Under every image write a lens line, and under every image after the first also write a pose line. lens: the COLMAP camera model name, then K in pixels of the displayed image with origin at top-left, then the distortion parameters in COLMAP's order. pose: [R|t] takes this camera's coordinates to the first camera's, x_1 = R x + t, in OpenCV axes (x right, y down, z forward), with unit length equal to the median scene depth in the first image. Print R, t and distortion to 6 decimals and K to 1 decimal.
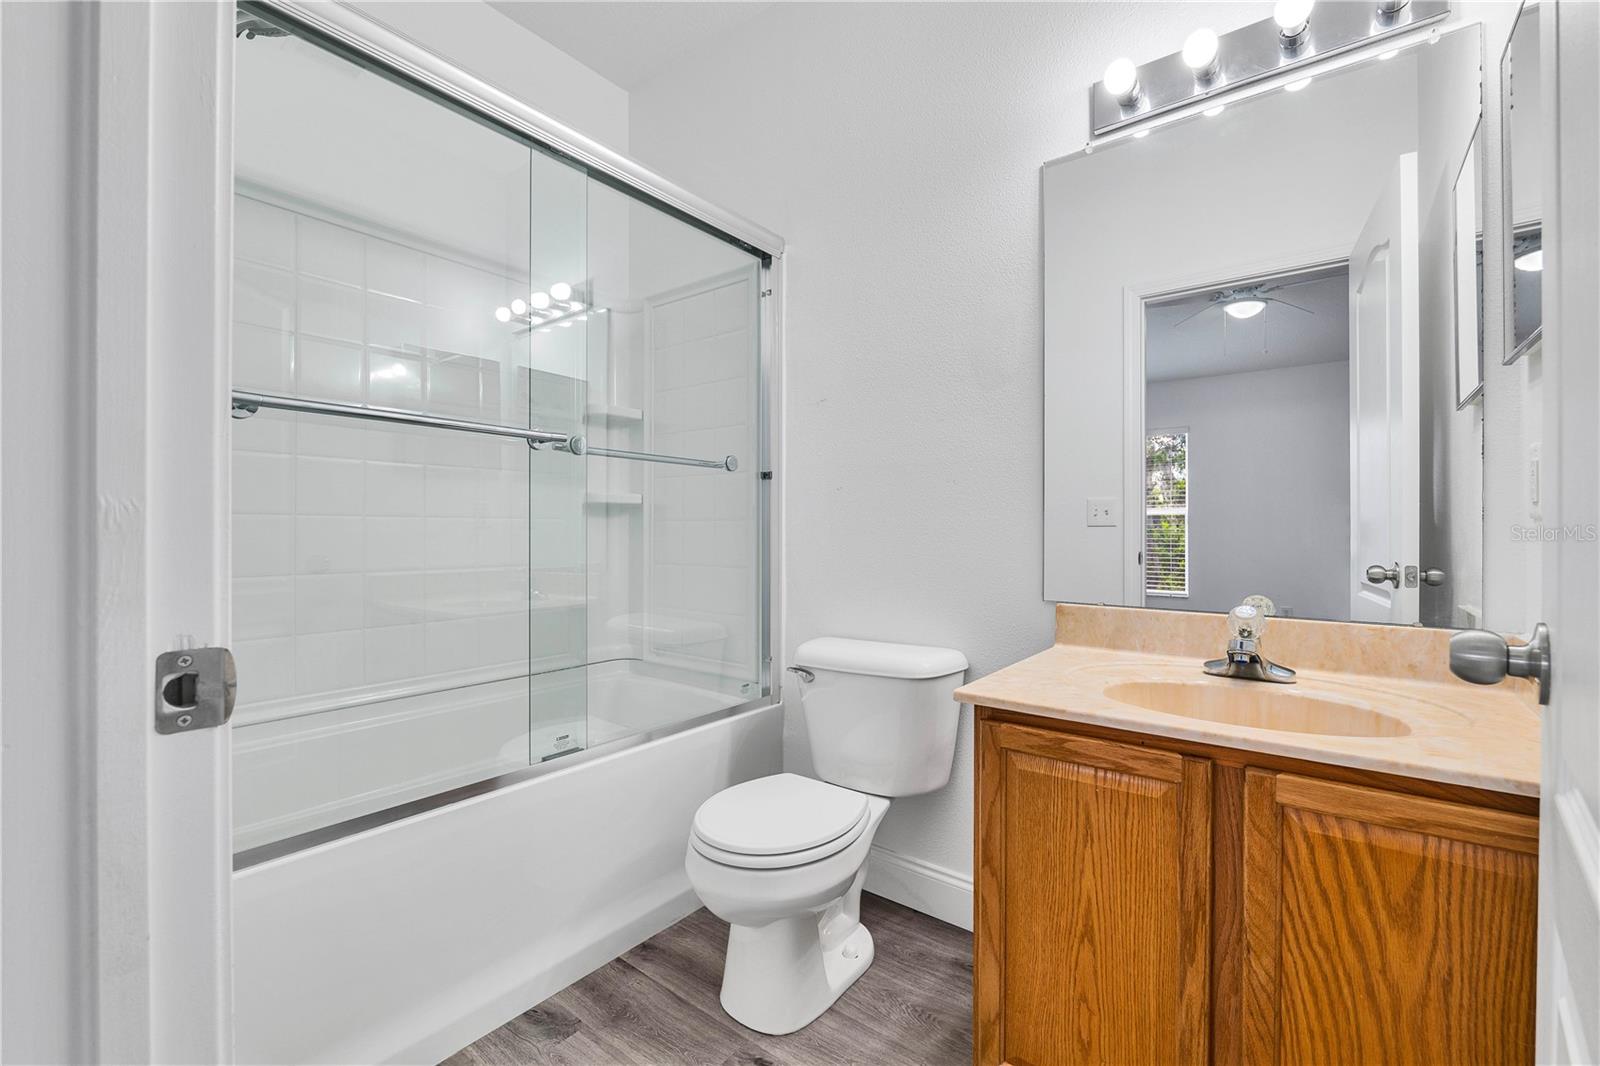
lens RADIAL K [[655.8, 0, 802.3], [0, 655.8, 523.5], [0, 0, 1]] dist [-0.001593, -0.000172]
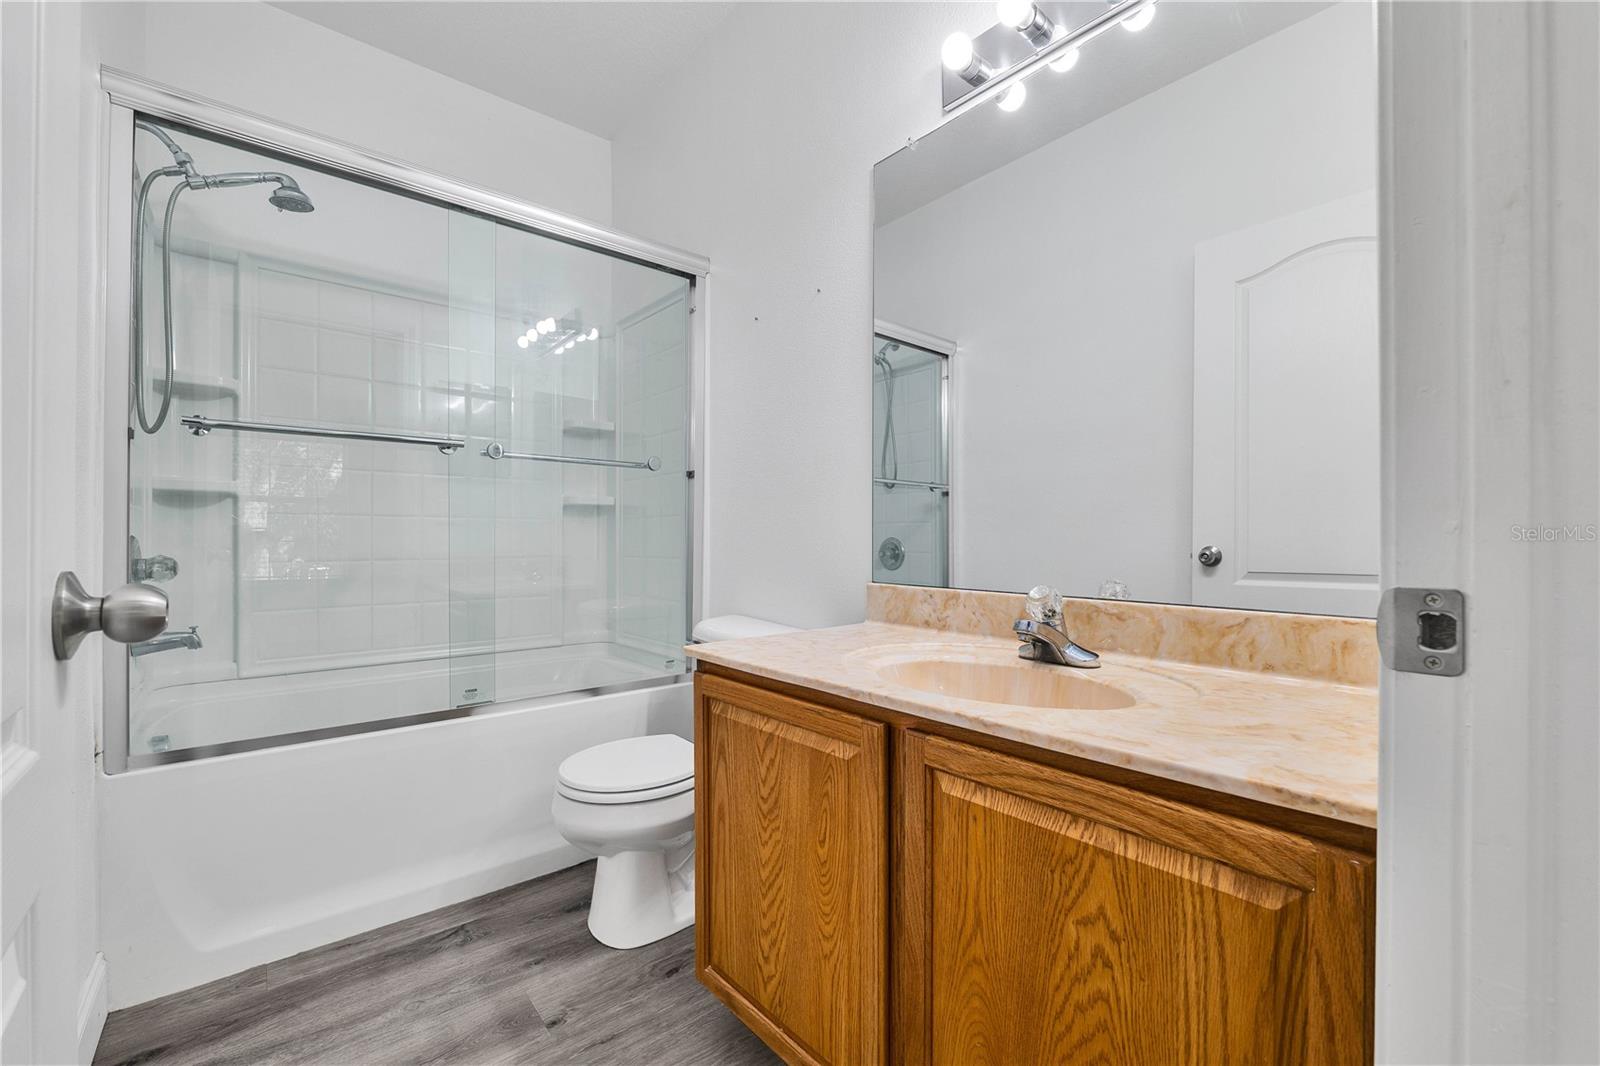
lens RADIAL K [[641.2, 0, 800.0], [0, 641.2, 533.0], [0, 0, 1]] dist [-0.000746, -0.000050]
pose [[0.972030, -0.008670, -0.234696, 0.384927], [0.005935, 0.999906, -0.012355, 0.040126], [0.234781, 0.010617, 0.971990, -0.004353]]
